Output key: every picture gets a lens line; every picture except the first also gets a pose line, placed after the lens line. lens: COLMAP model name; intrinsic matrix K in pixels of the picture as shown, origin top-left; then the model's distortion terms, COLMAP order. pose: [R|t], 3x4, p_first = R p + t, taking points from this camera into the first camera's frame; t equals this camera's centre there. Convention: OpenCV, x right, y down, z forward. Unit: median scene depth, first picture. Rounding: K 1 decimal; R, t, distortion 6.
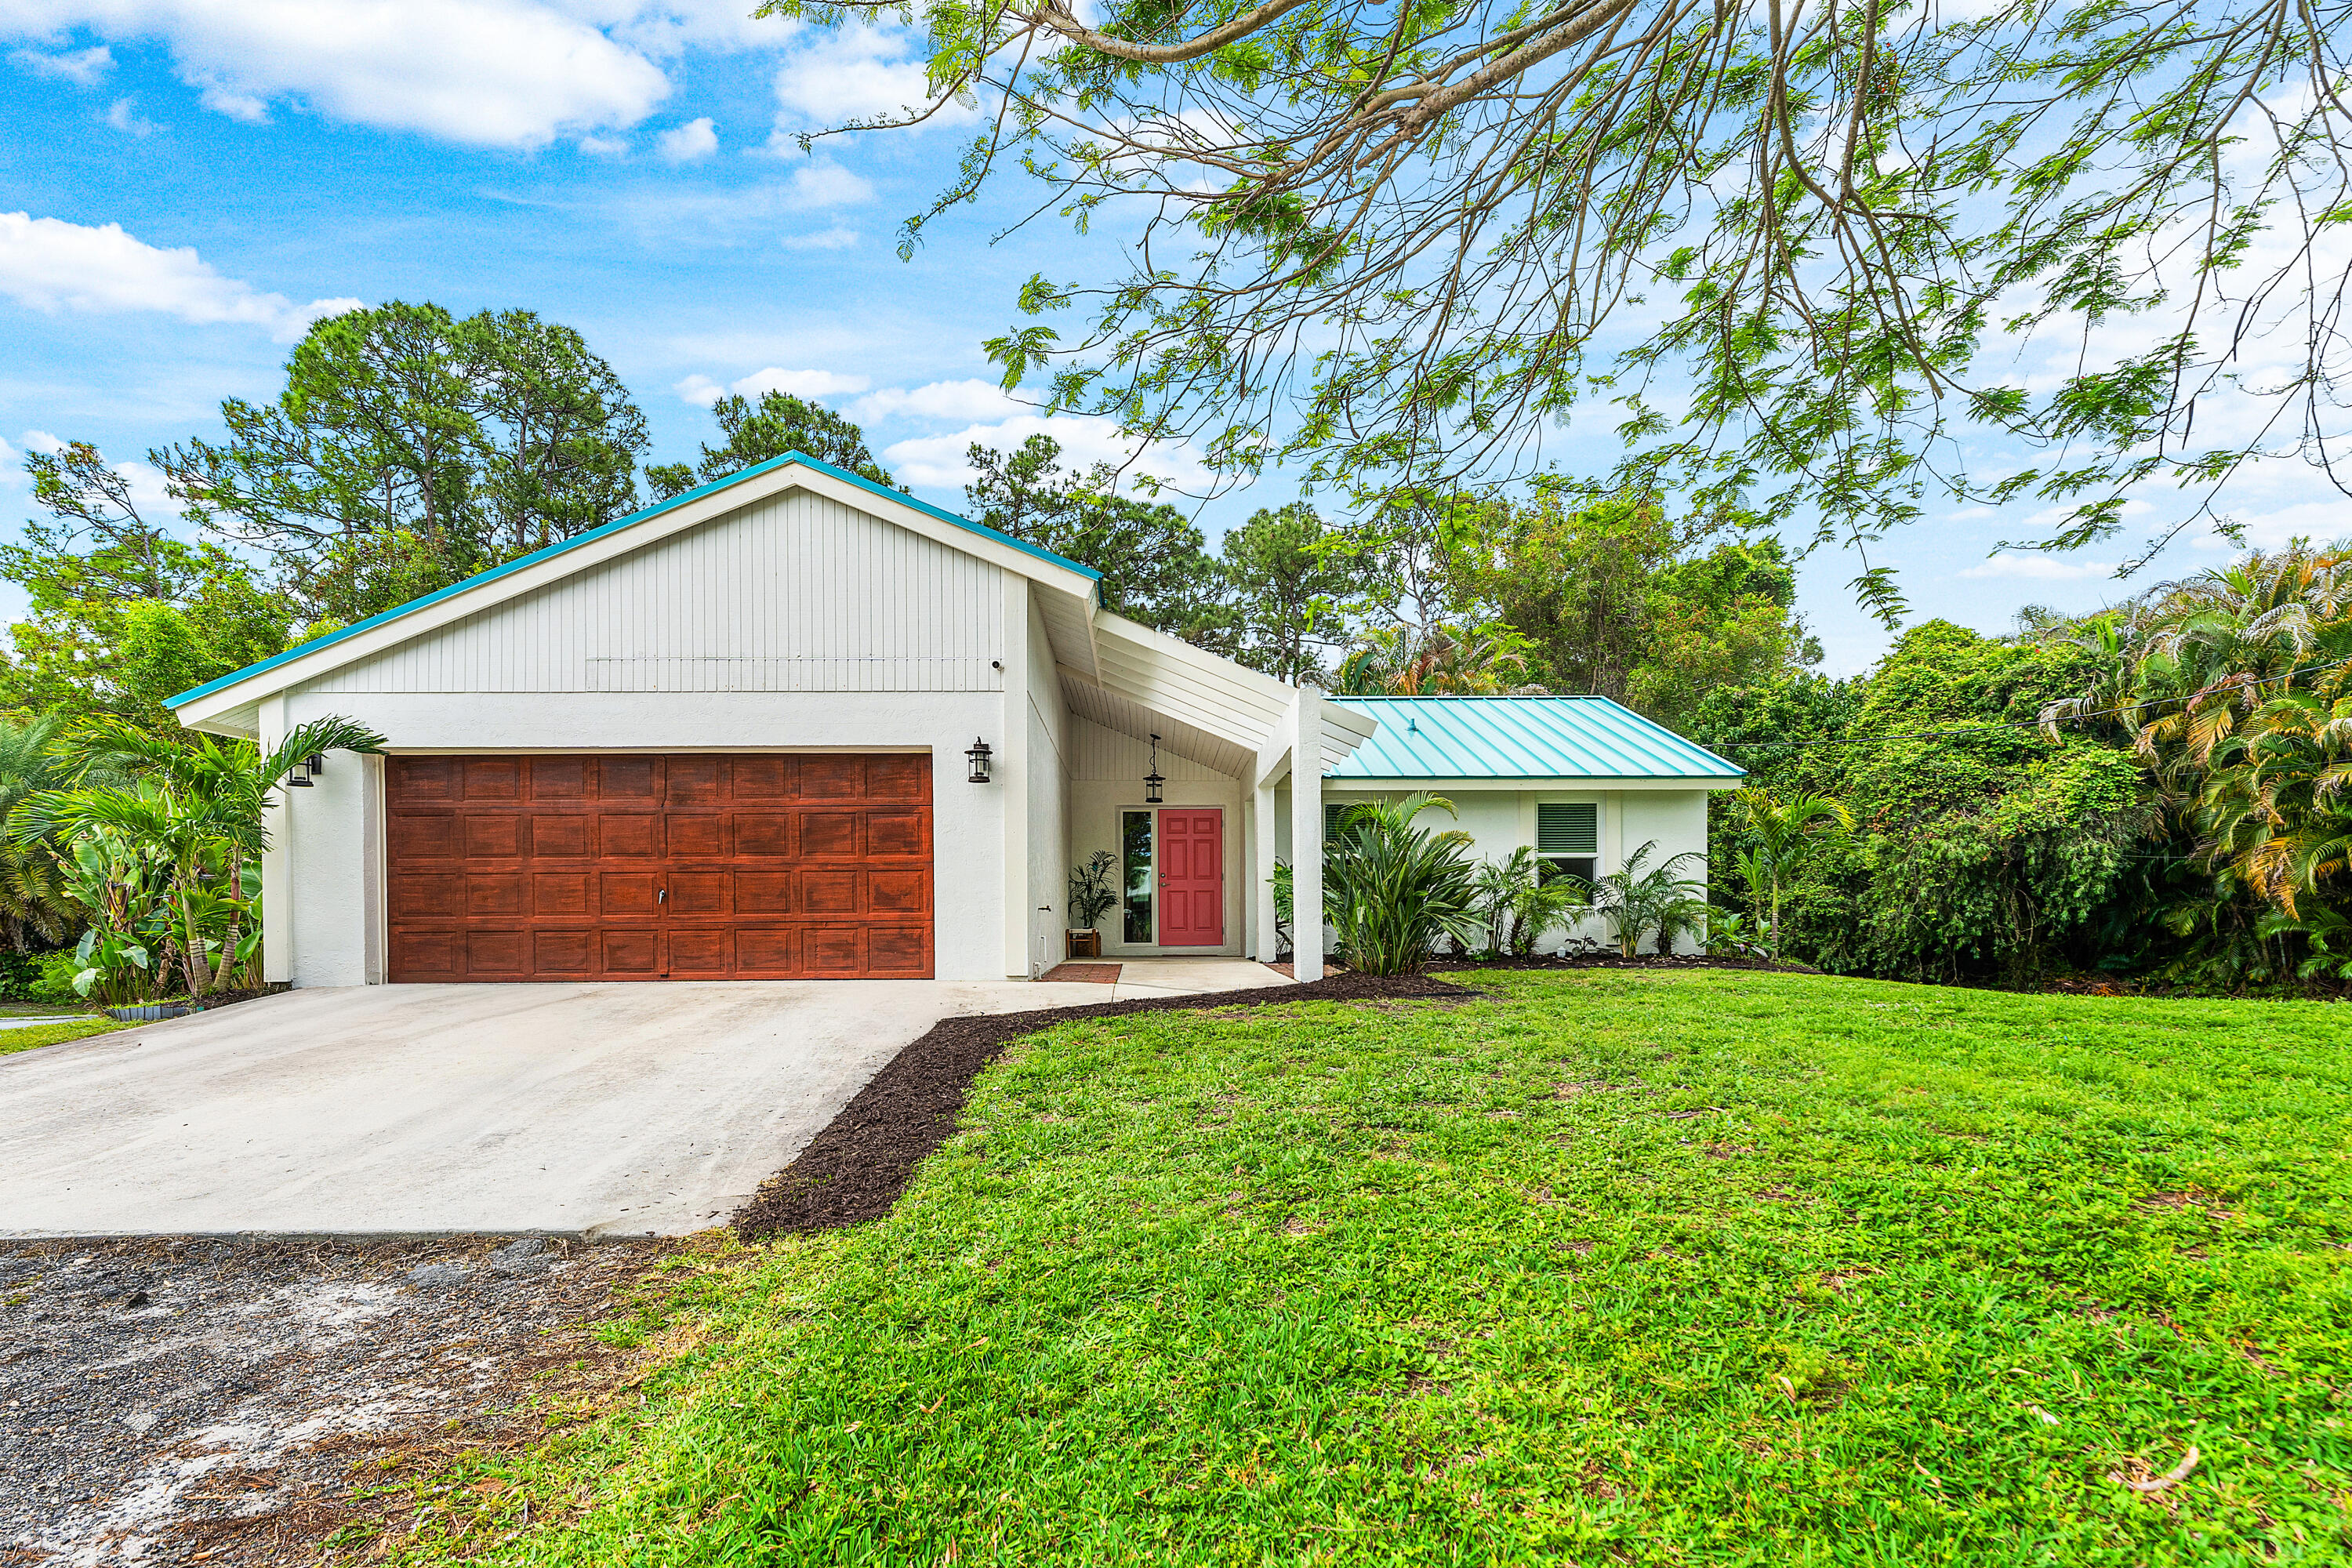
lens RADIAL K [[1079.8, 0, 1100.6], [0, 1079.8, 821.1], [0, 0, 1]] dist [-0.000536, -0.000577]
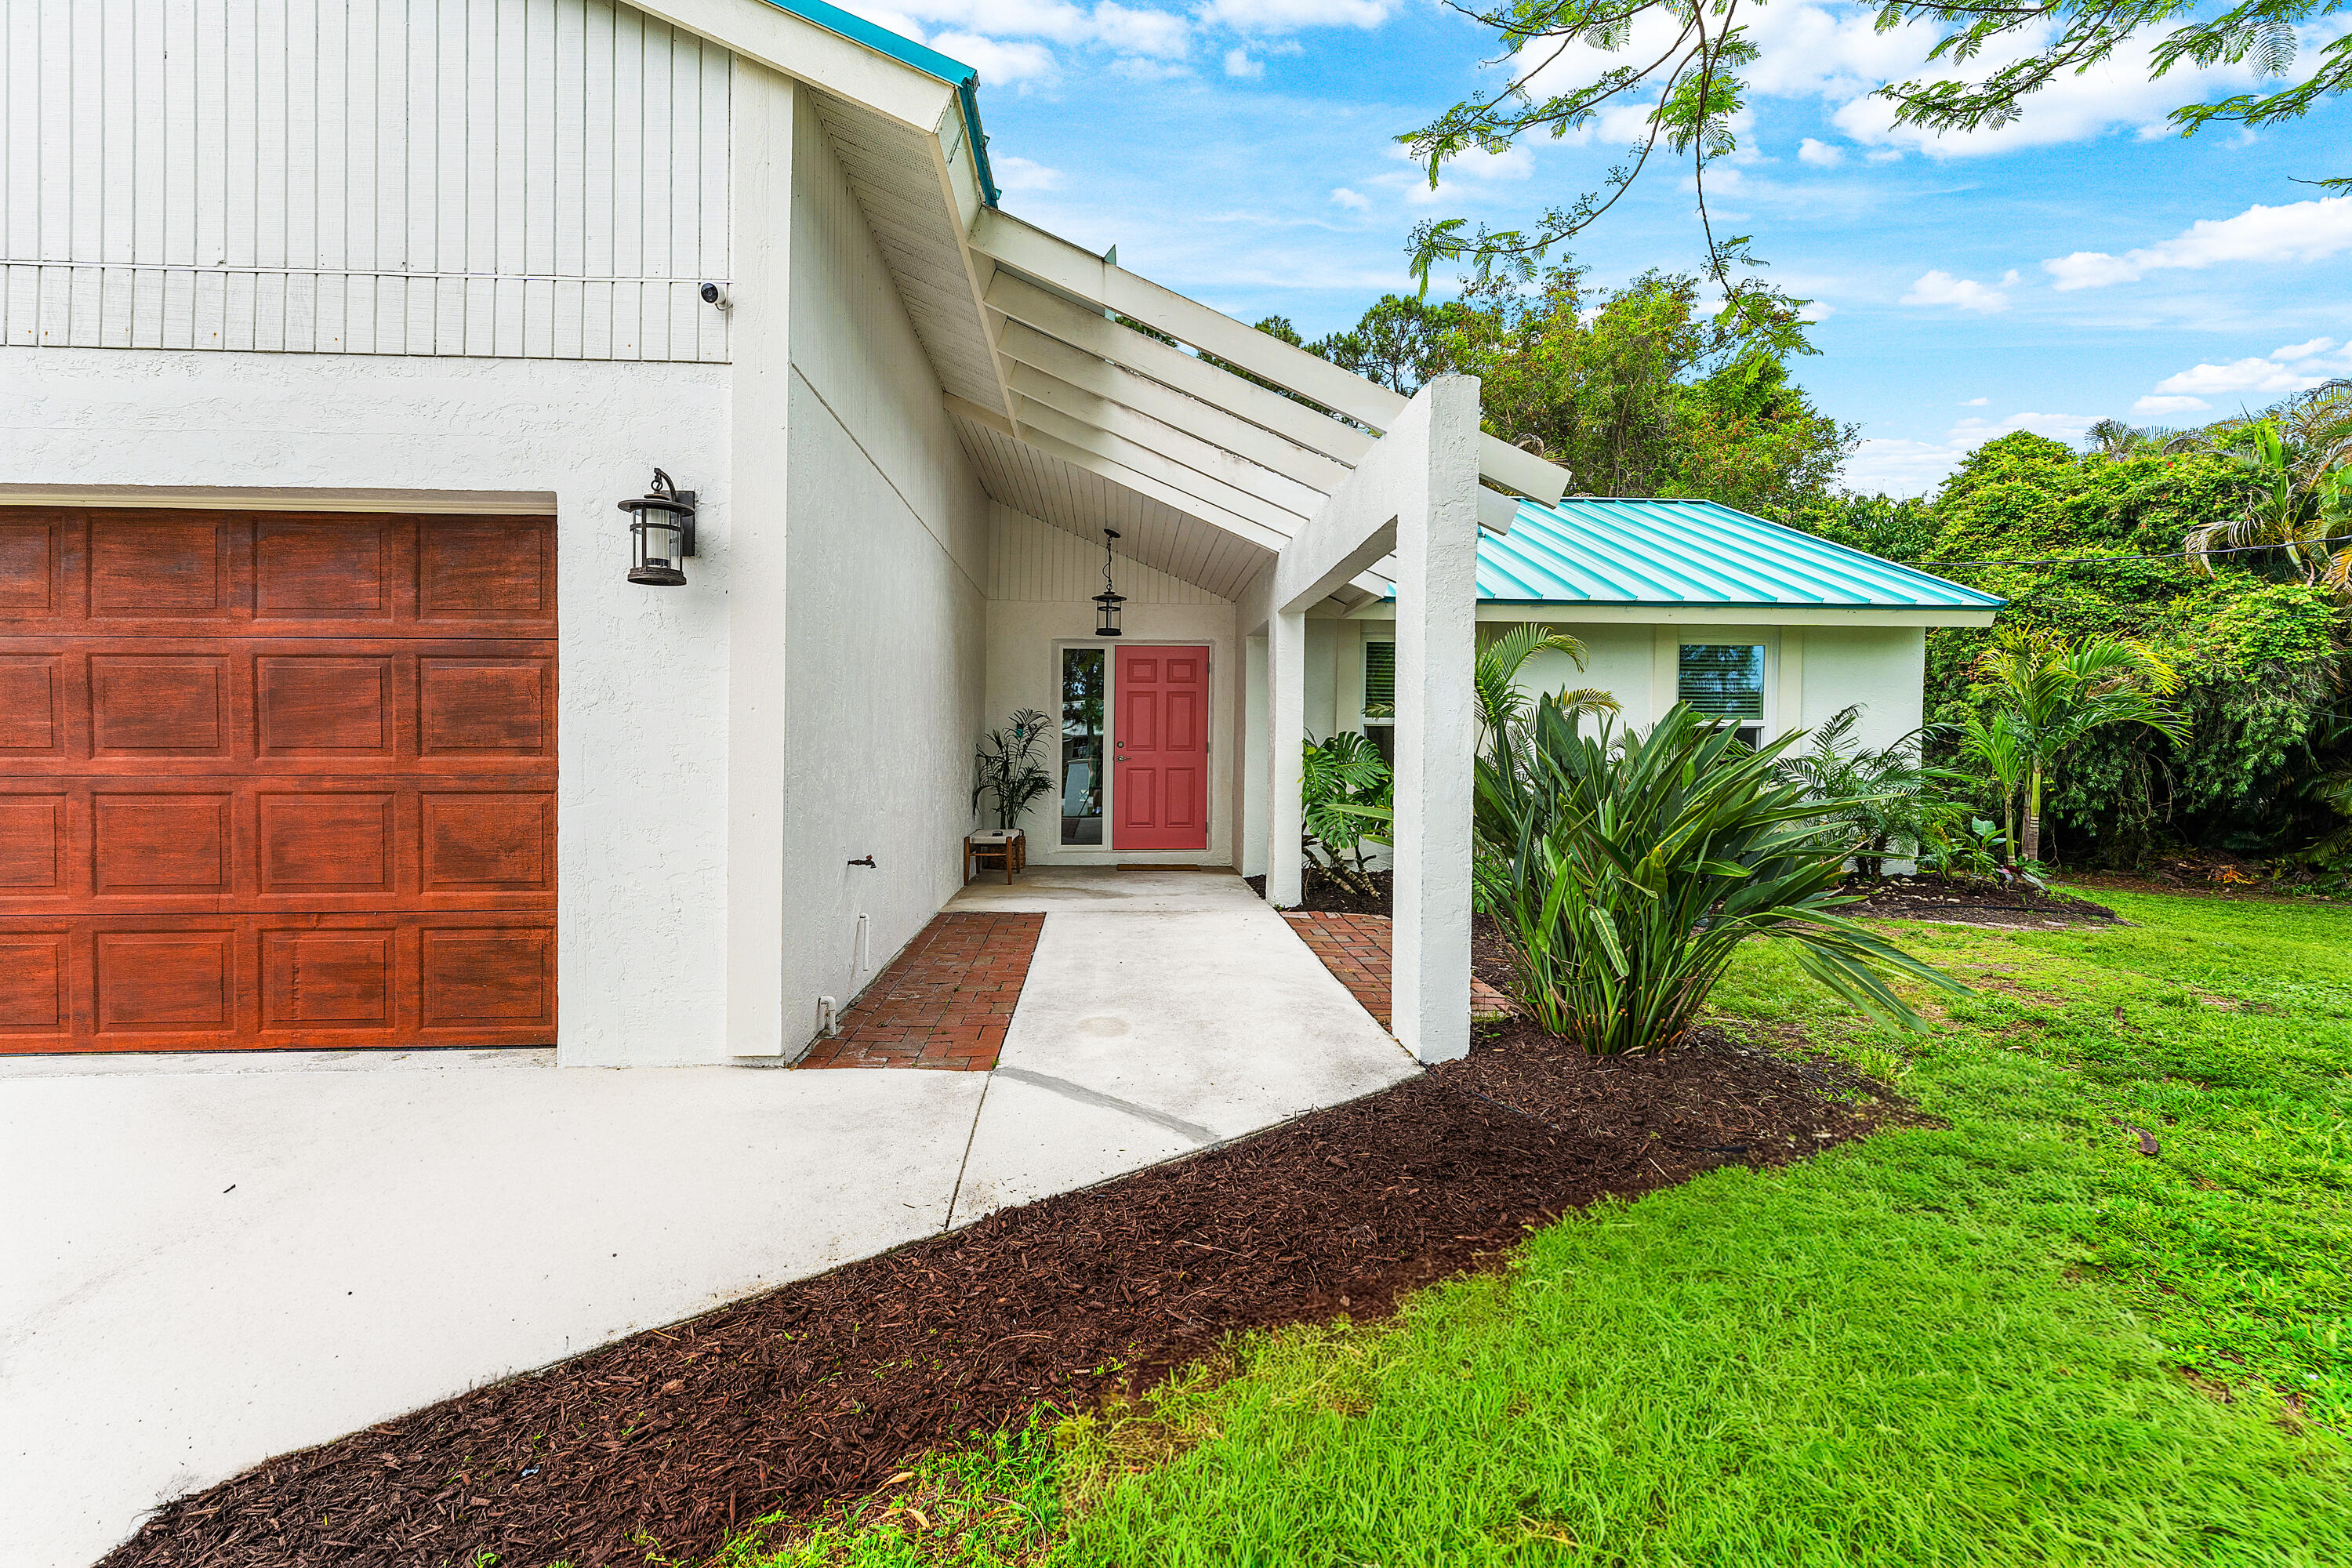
lens RADIAL K [[1079.8, 0, 1100.6], [0, 1079.8, 821.1], [0, 0, 1]] dist [-0.000536, -0.000577]
pose [[0.999384, 0.007323, 0.034333, 0.022024], [-0.012556, 0.987867, 0.154791, -0.006986], [-0.032783, -0.155126, 0.987351, 0.319836]]
